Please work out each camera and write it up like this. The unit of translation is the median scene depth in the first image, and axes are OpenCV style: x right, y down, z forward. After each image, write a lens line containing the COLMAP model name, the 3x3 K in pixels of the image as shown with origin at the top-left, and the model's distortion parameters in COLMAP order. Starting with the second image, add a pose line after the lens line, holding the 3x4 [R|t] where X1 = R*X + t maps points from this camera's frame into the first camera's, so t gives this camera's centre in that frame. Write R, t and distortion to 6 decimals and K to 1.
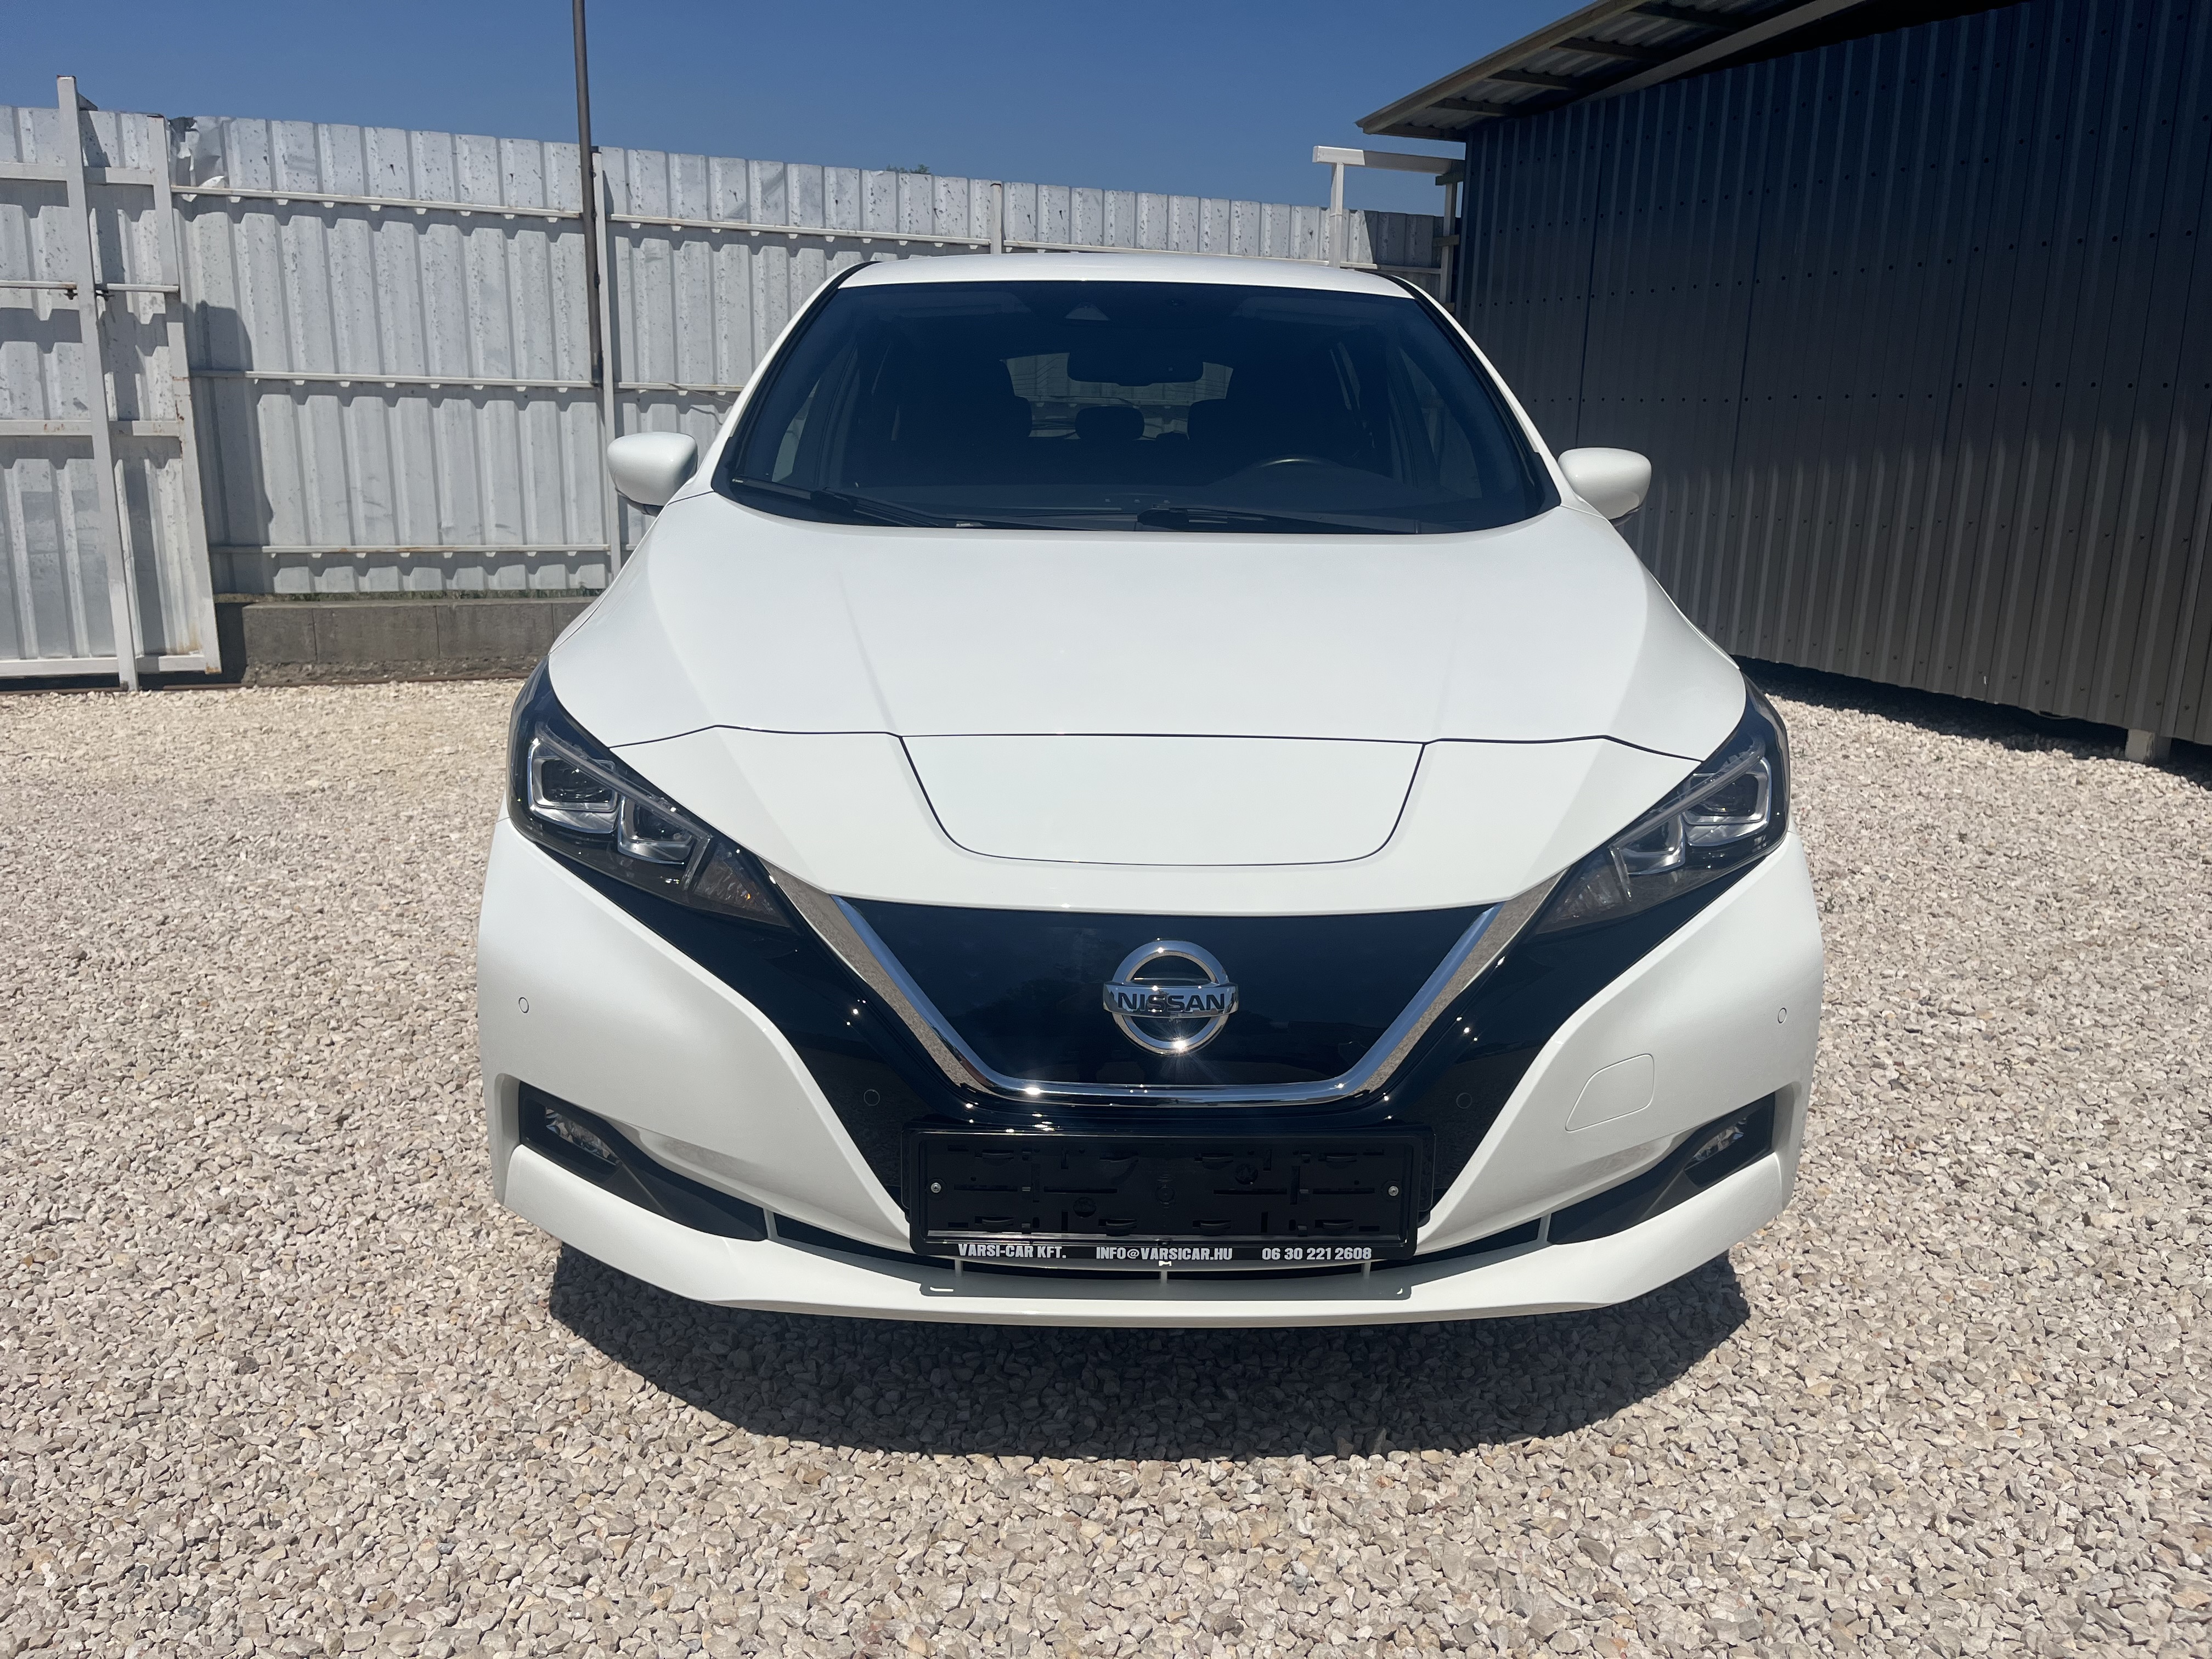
lens RADIAL K [[1671.2, 0, 1116.1], [0, 1671.2, 821.7], [0, 0, 1]] dist [0.078948, -0.119137]
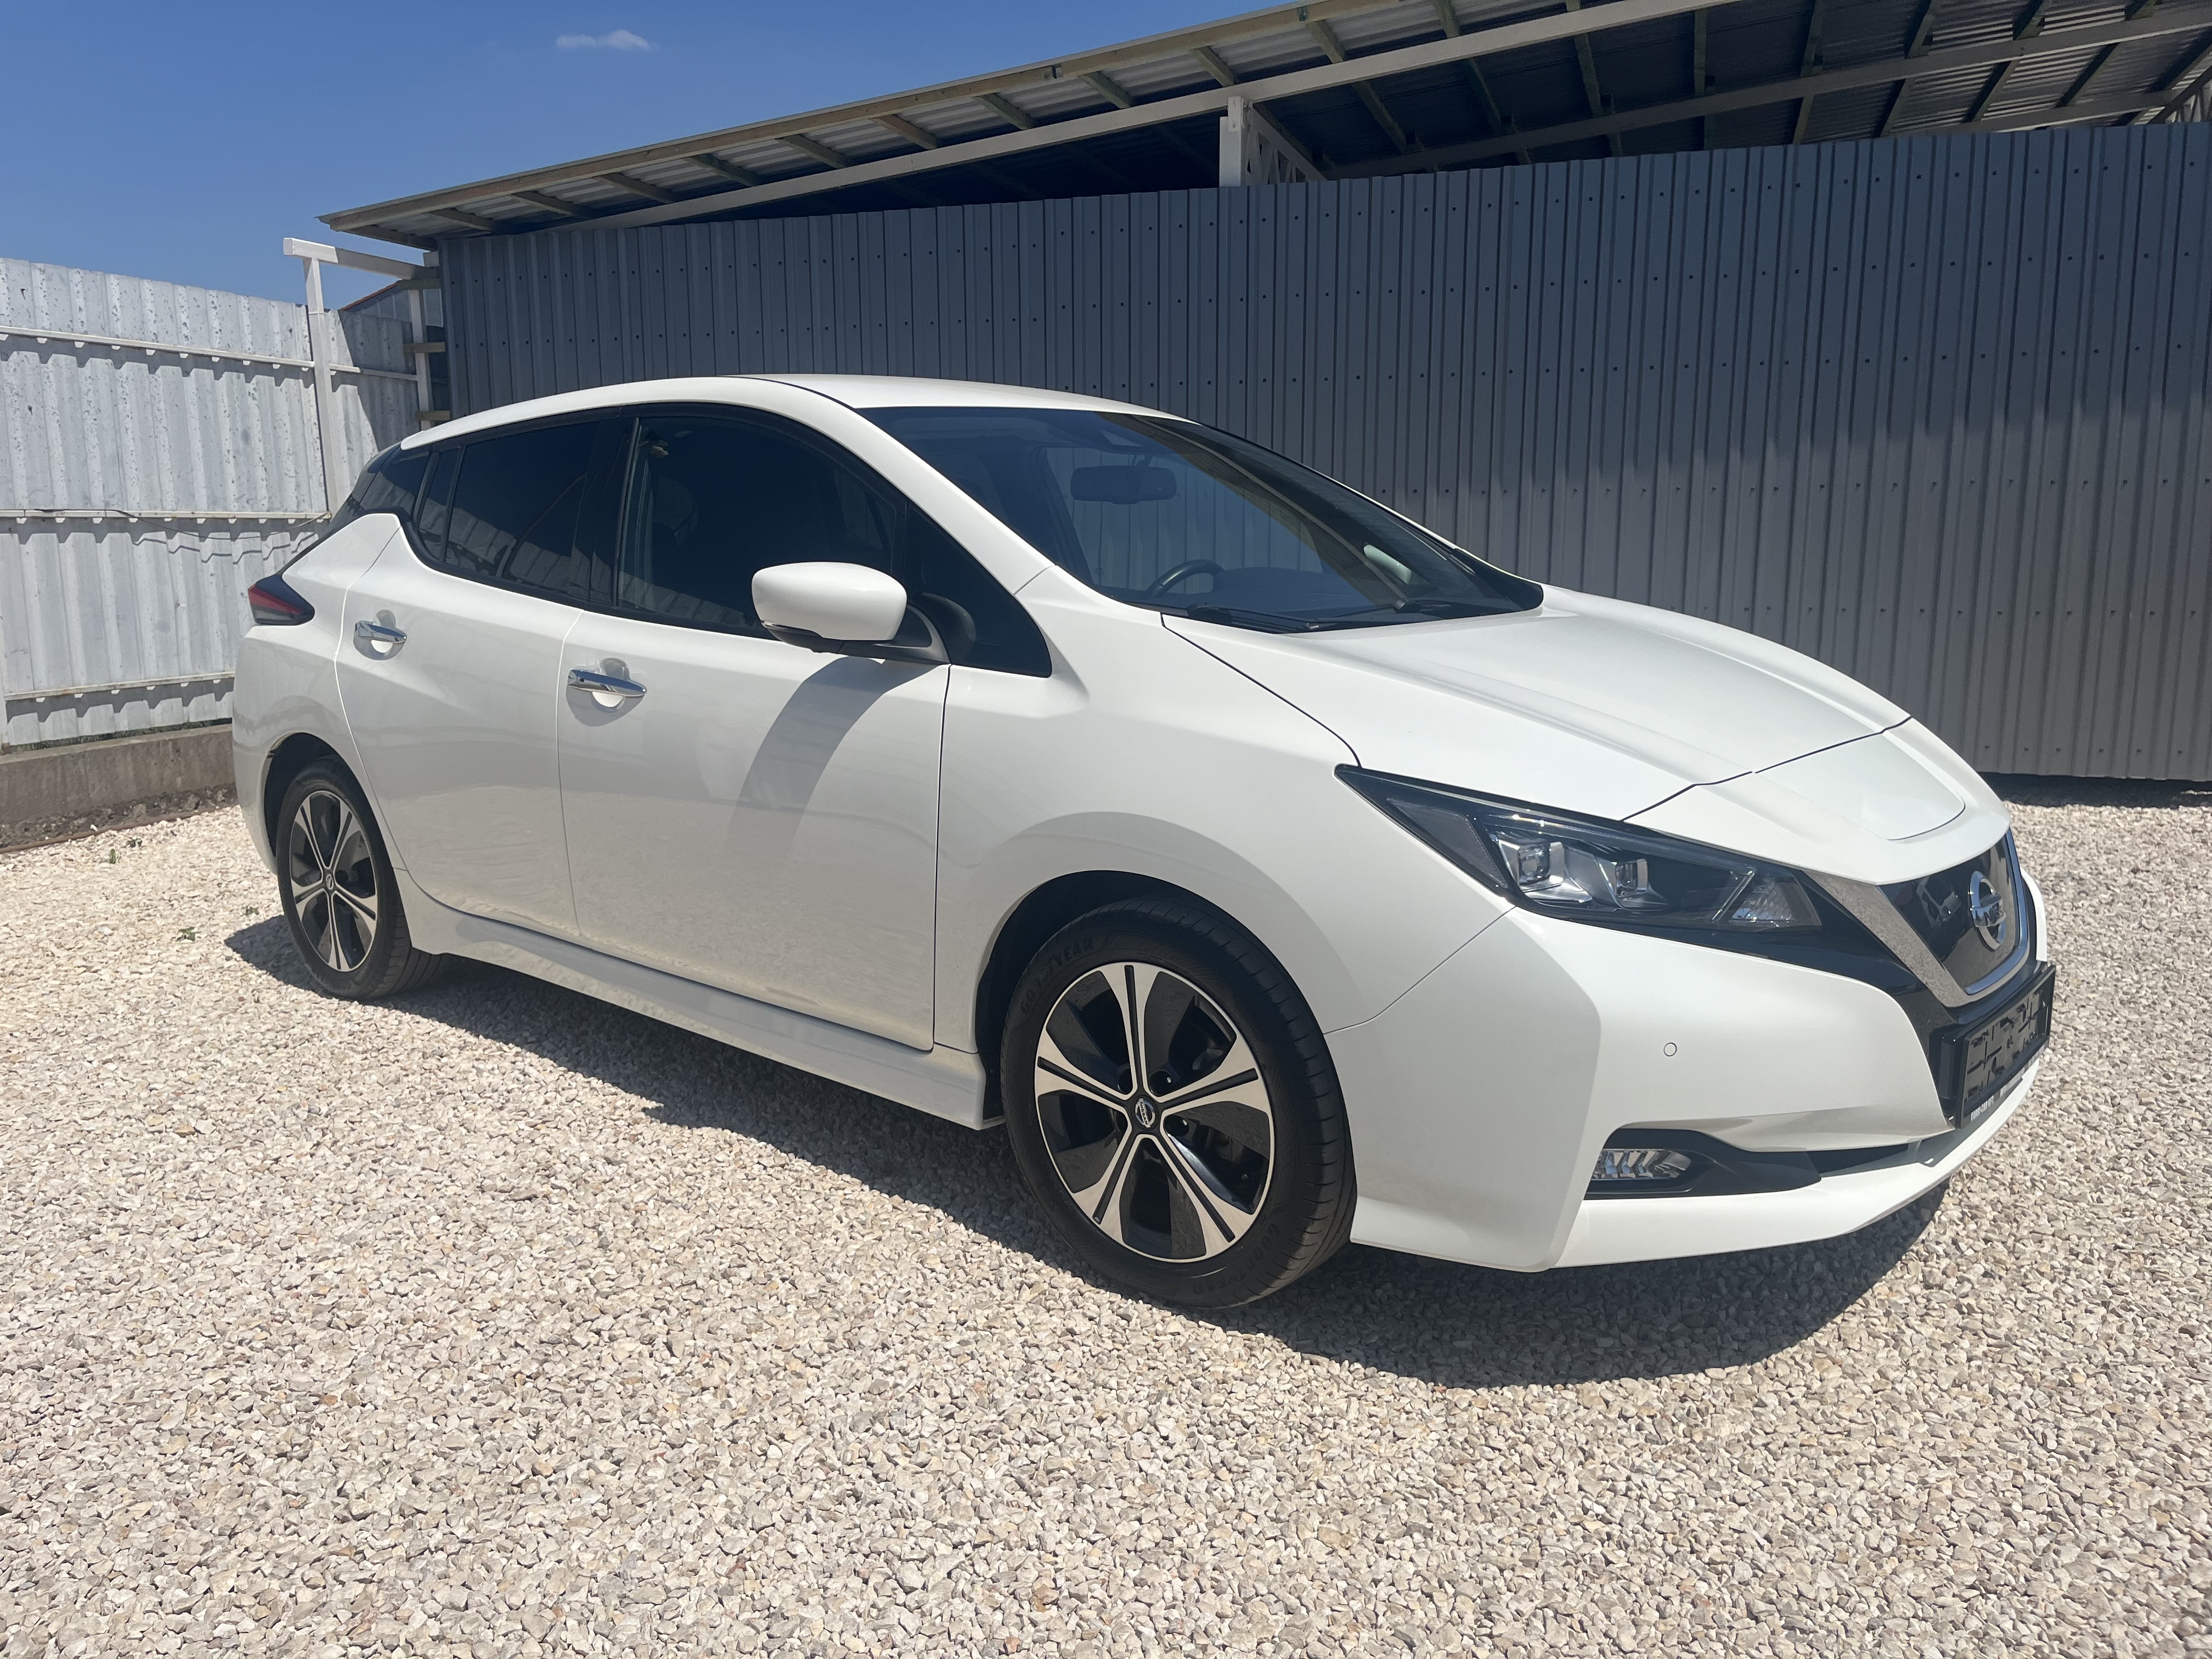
lens RADIAL K [[1671.2, 0, 1101.7], [0, 1671.2, 796.0], [0, 0, 1]] dist [0.078948, -0.119137]
pose [[0.669620, -0.140050, 0.729380, -0.395655], [0.192646, 0.981200, 0.011541, -0.040815], [-0.717284, 0.132784, 0.684012, 0.132981]]
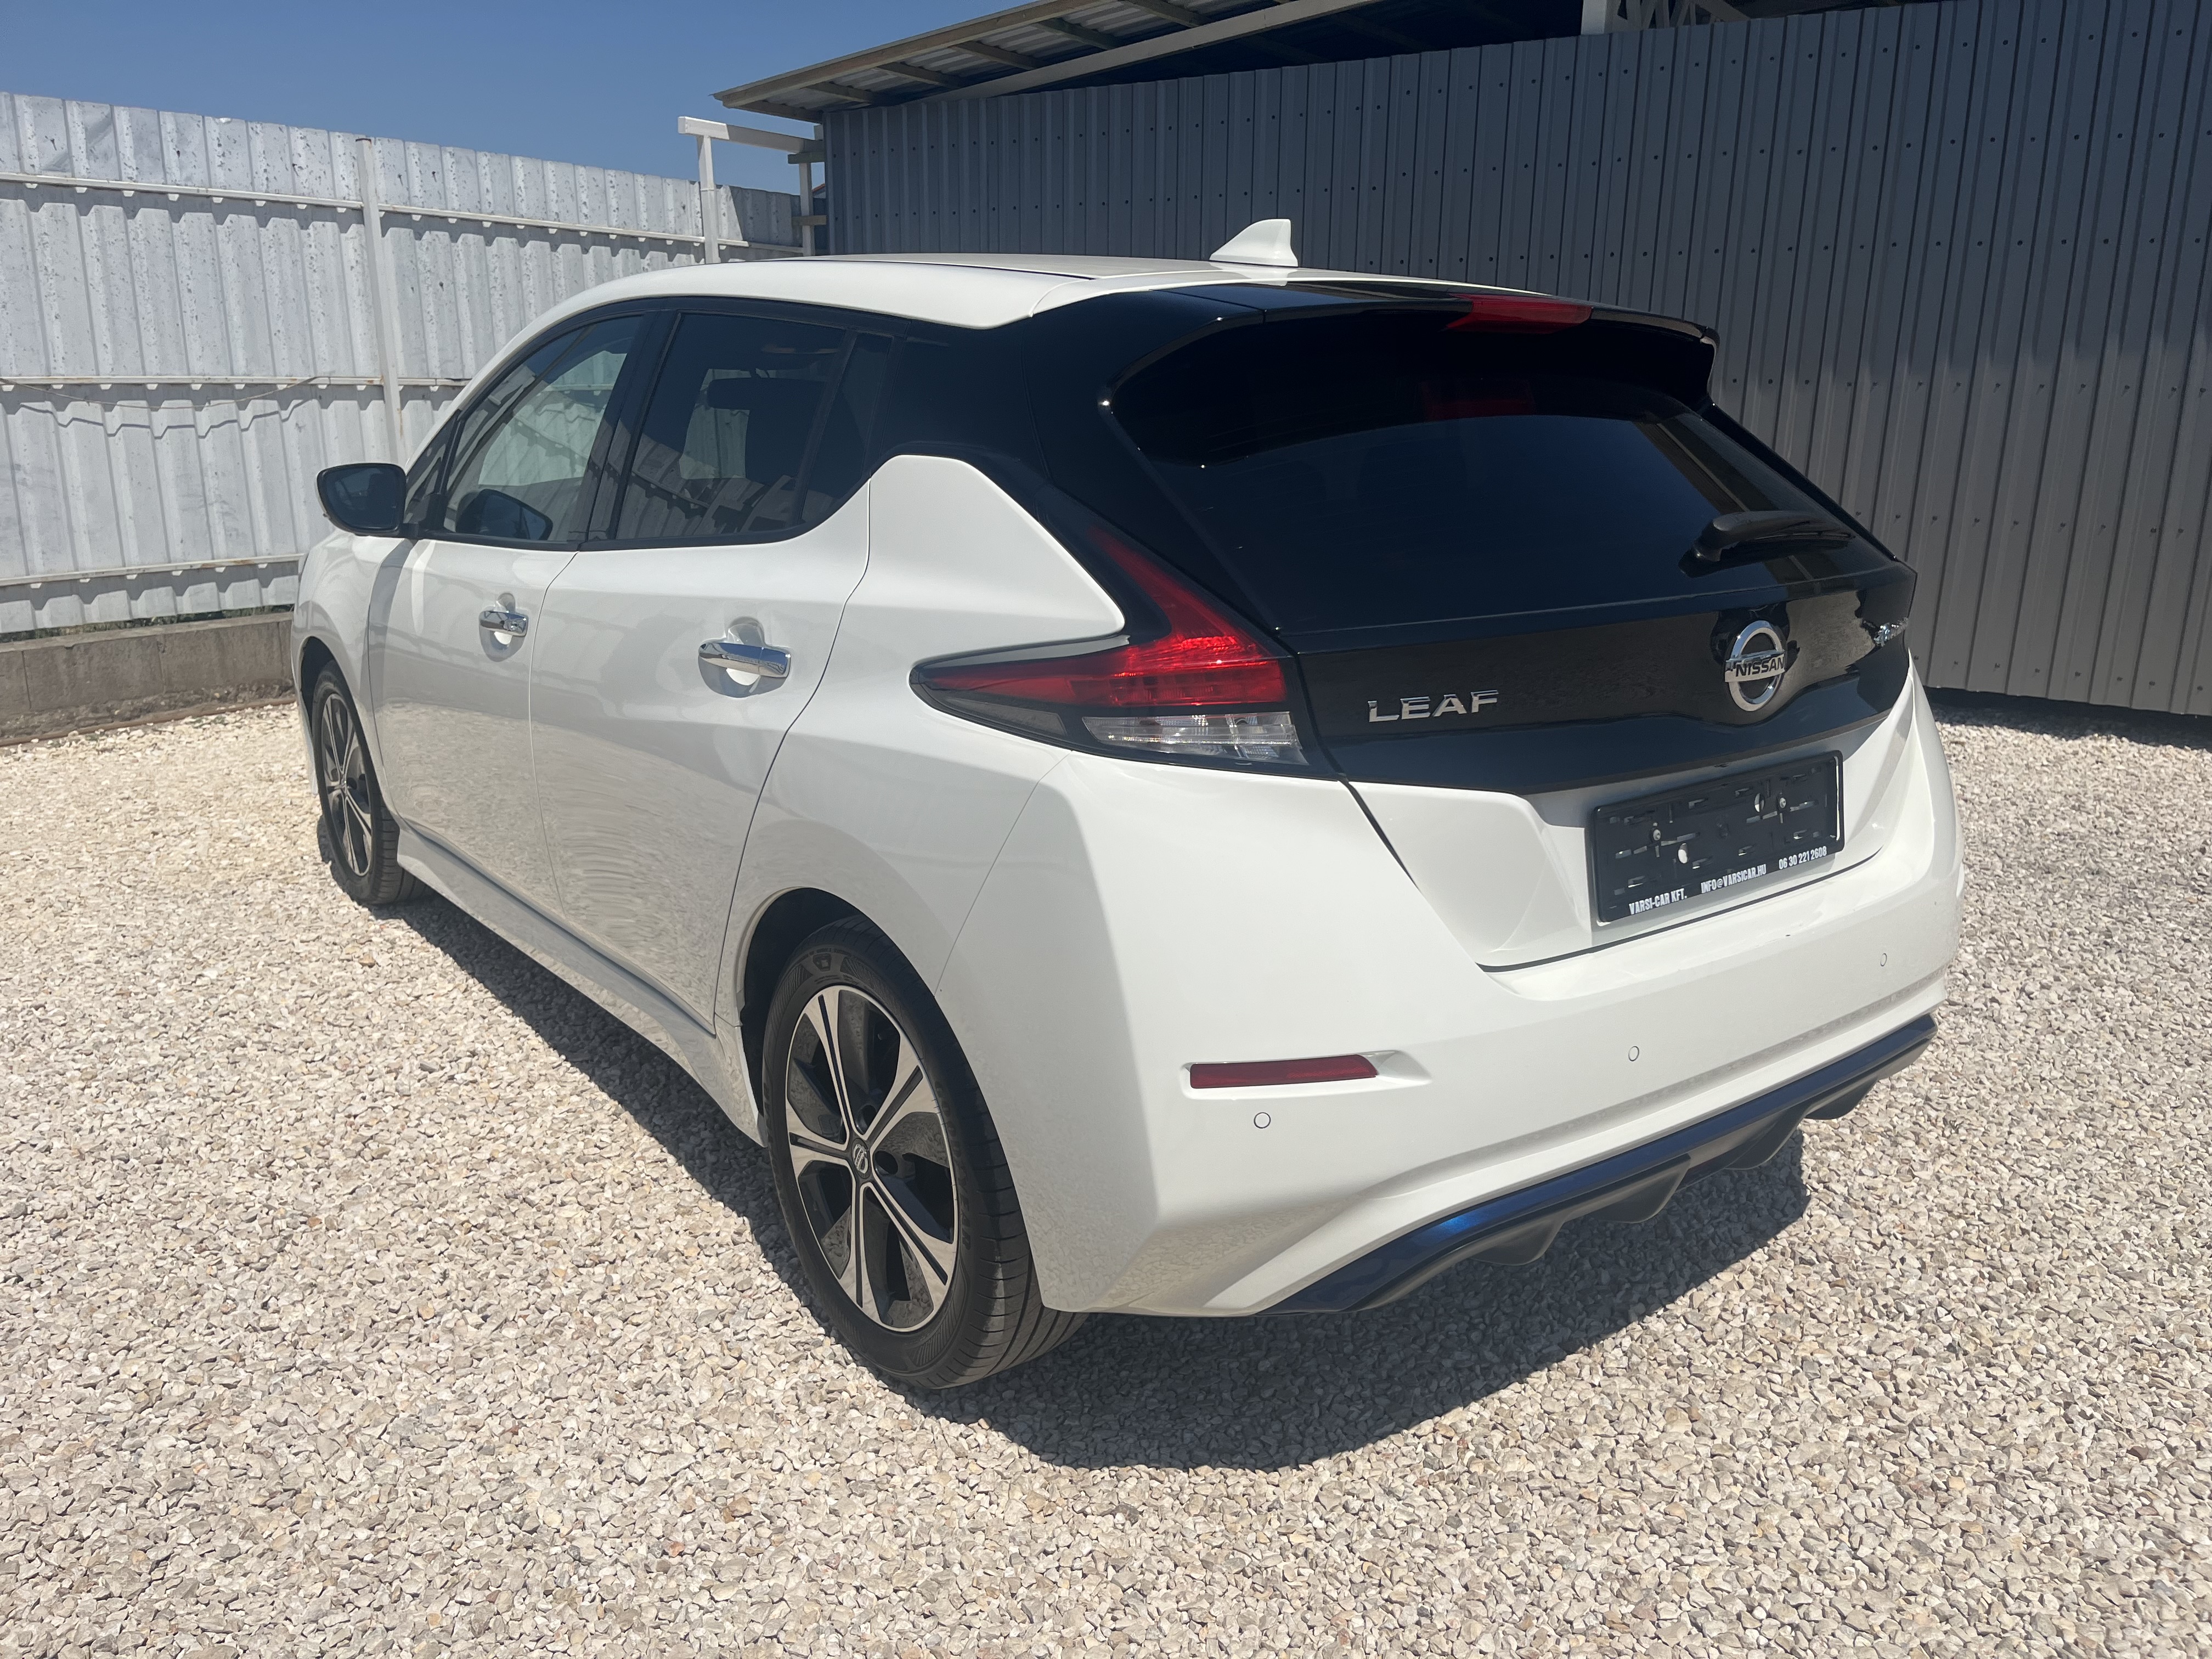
lens RADIAL K [[1671.2, 0, 1131.5], [0, 1671.2, 834.3], [0, 0, 1]] dist [0.078948, -0.119137]
pose [[0.846054, -0.148755, 0.511923, -0.294020], [0.130562, 0.988854, 0.071562, -0.040187], [-0.516862, 0.006292, 0.856046, 0.055648]]
